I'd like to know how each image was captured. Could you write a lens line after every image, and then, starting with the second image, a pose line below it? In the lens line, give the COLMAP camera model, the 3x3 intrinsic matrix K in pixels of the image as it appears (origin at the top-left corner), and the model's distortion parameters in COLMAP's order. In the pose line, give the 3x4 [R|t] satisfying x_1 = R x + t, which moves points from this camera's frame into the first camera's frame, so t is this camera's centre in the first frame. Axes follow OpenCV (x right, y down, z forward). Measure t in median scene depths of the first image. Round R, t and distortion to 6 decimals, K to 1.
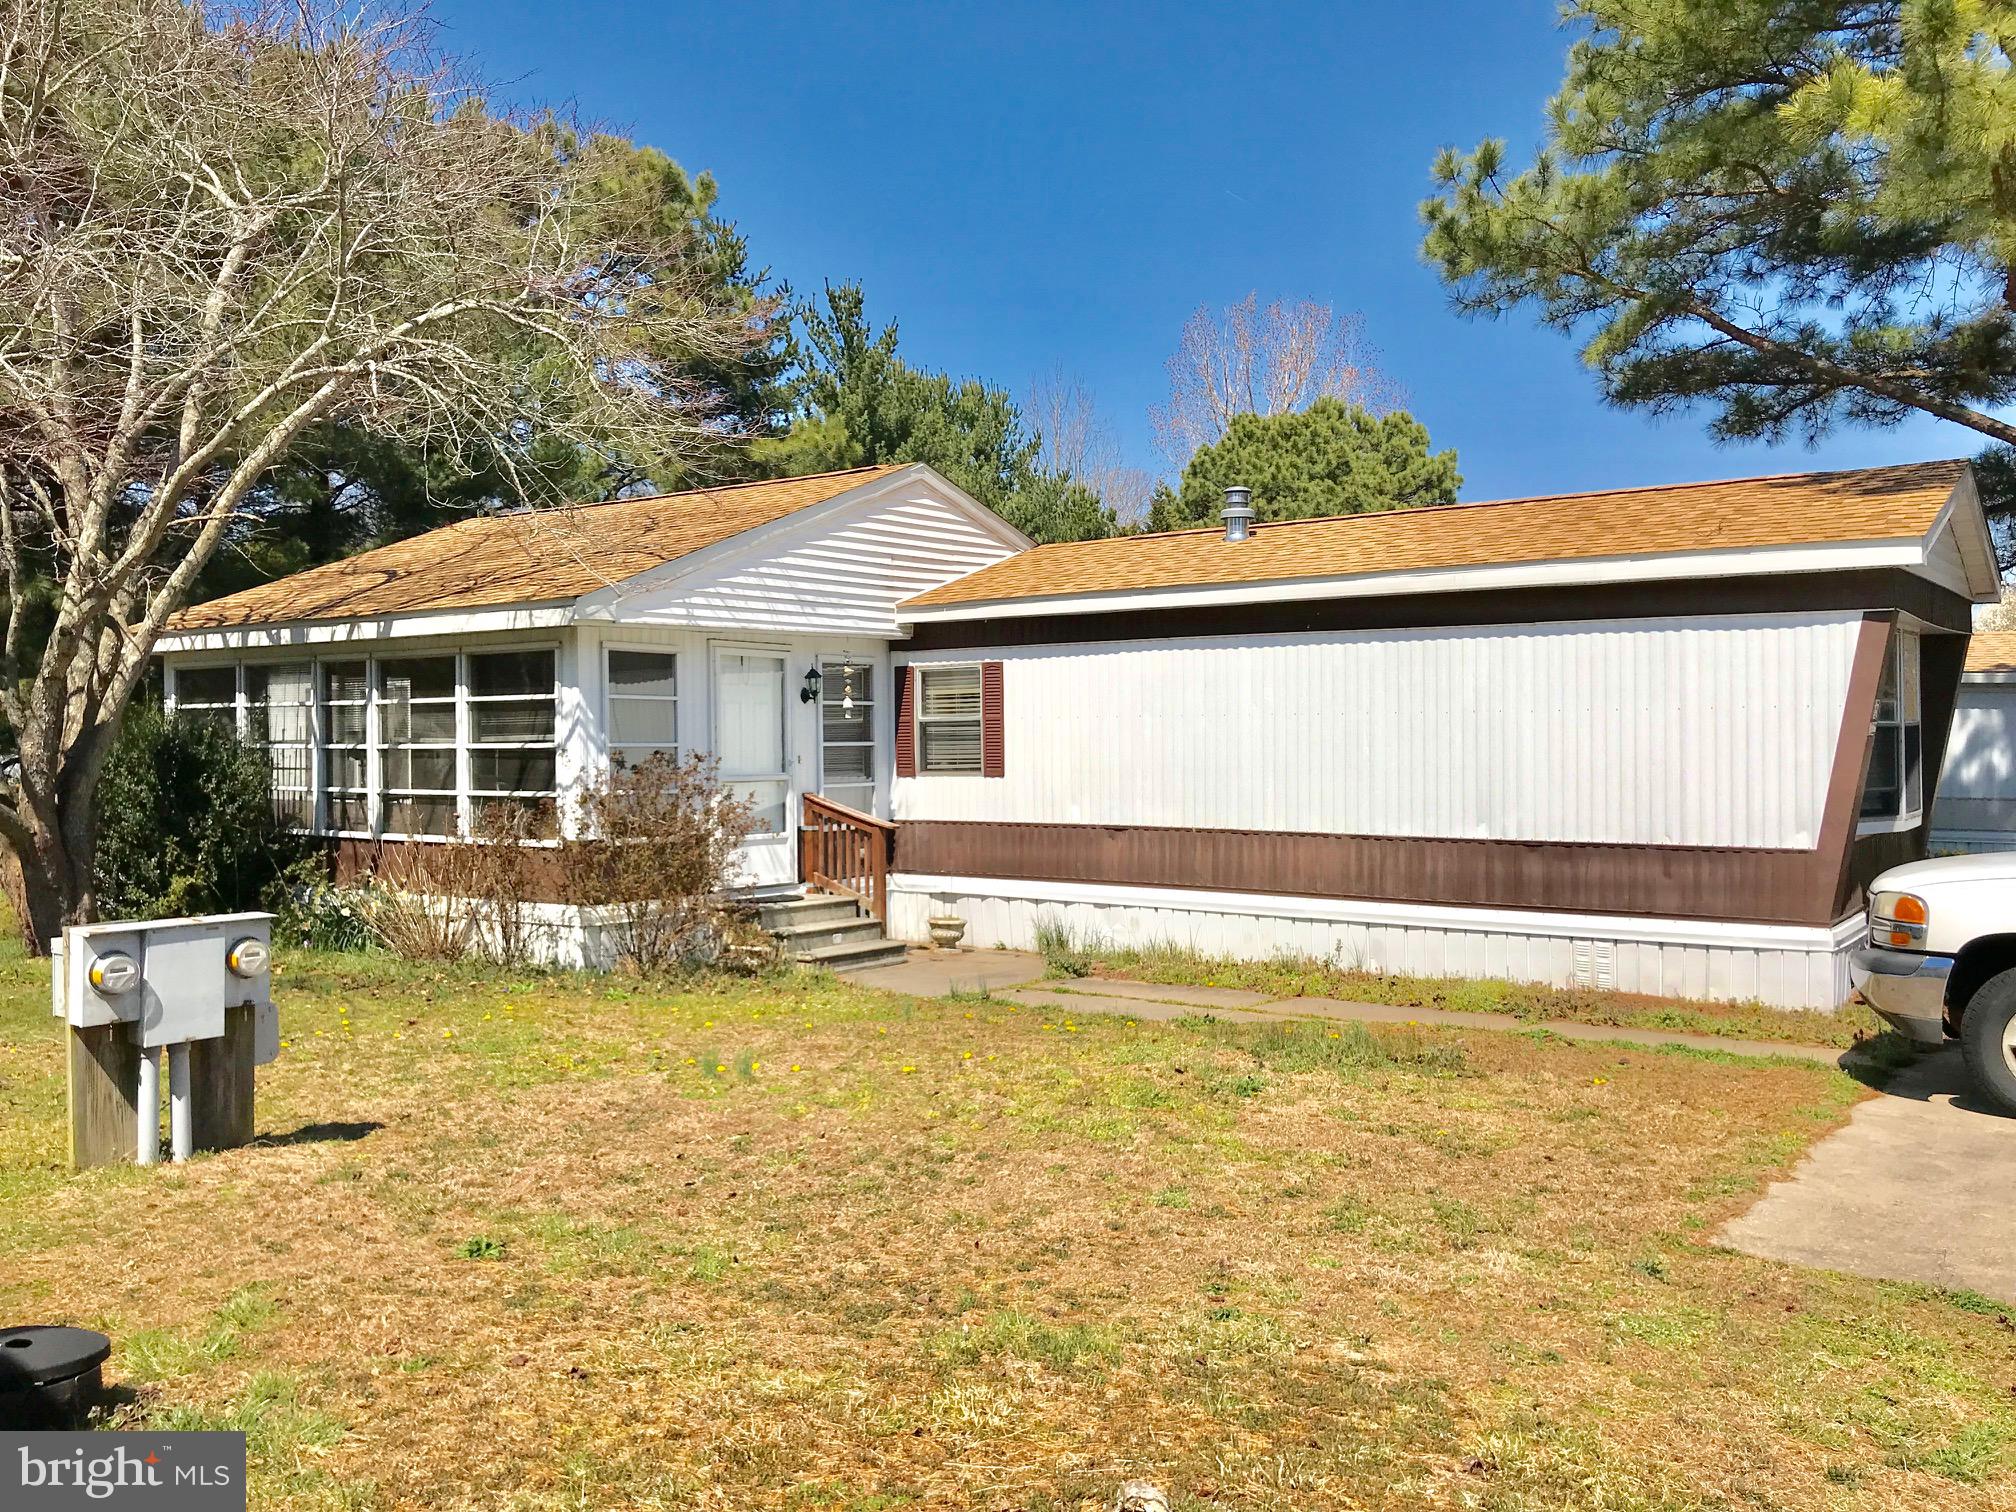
lens RADIAL K [[1660.1, 0, 1031.5], [0, 1660.1, 745.2], [0, 0, 1]] dist [0.003915, -0.012208]
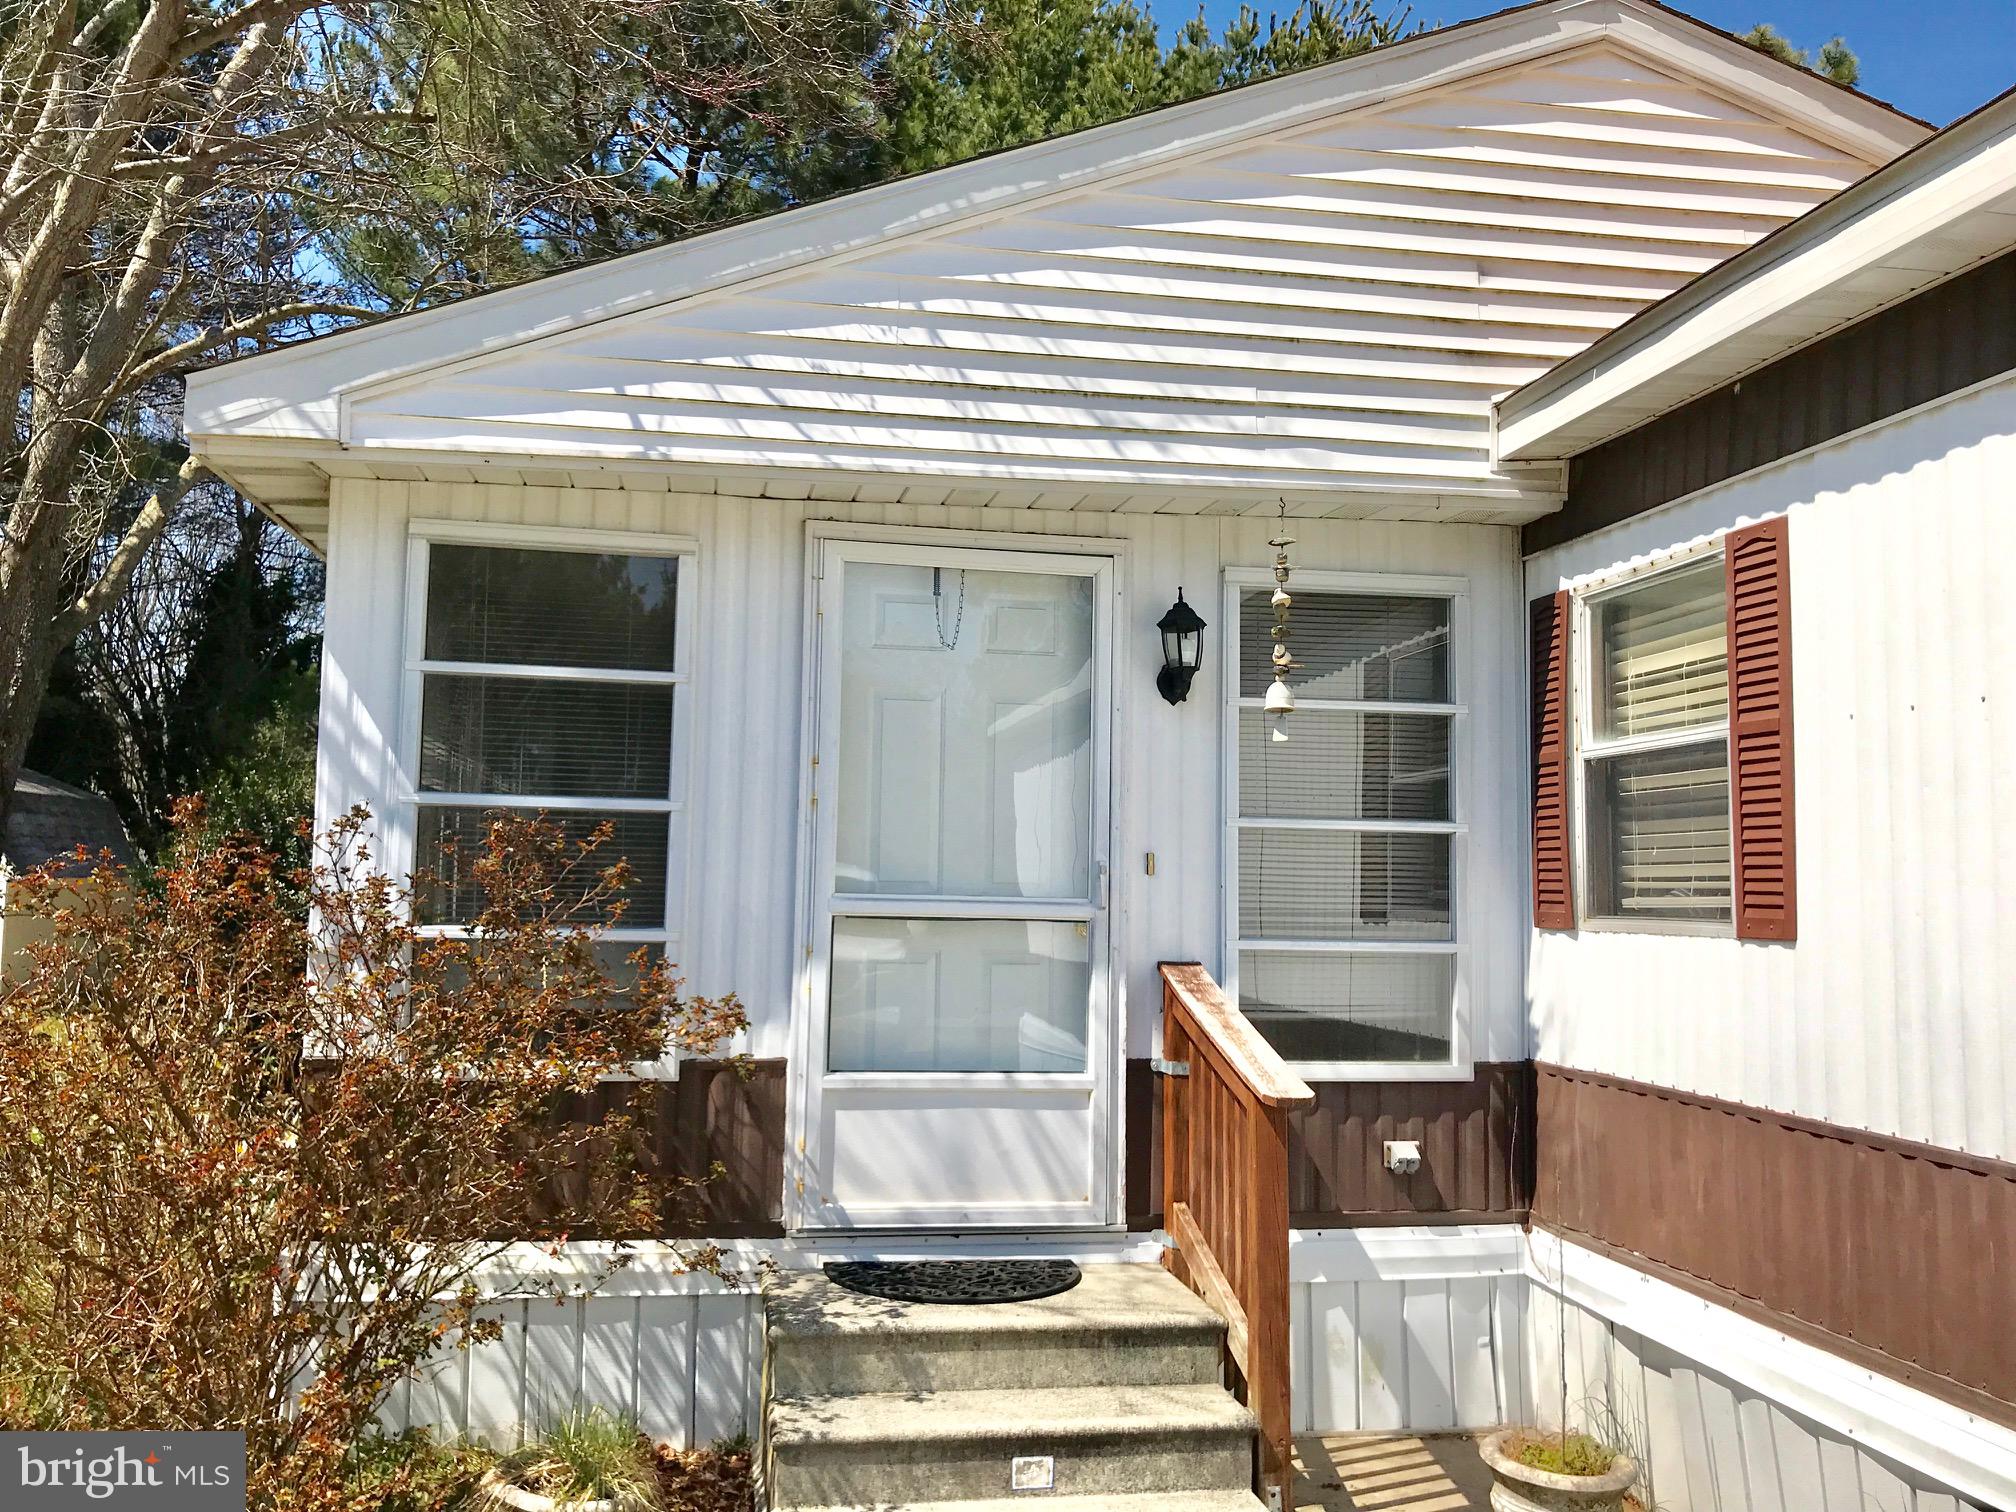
lens RADIAL K [[1660.1, 0, 1031.5], [0, 1660.1, 745.2], [0, 0, 1]] dist [0.003915, -0.012208]
pose [[0.712750, -0.038888, -0.700339, 0.086455], [-0.023801, 0.996546, -0.079558, 0.011939], [0.701014, 0.073374, 0.709363, 0.748561]]
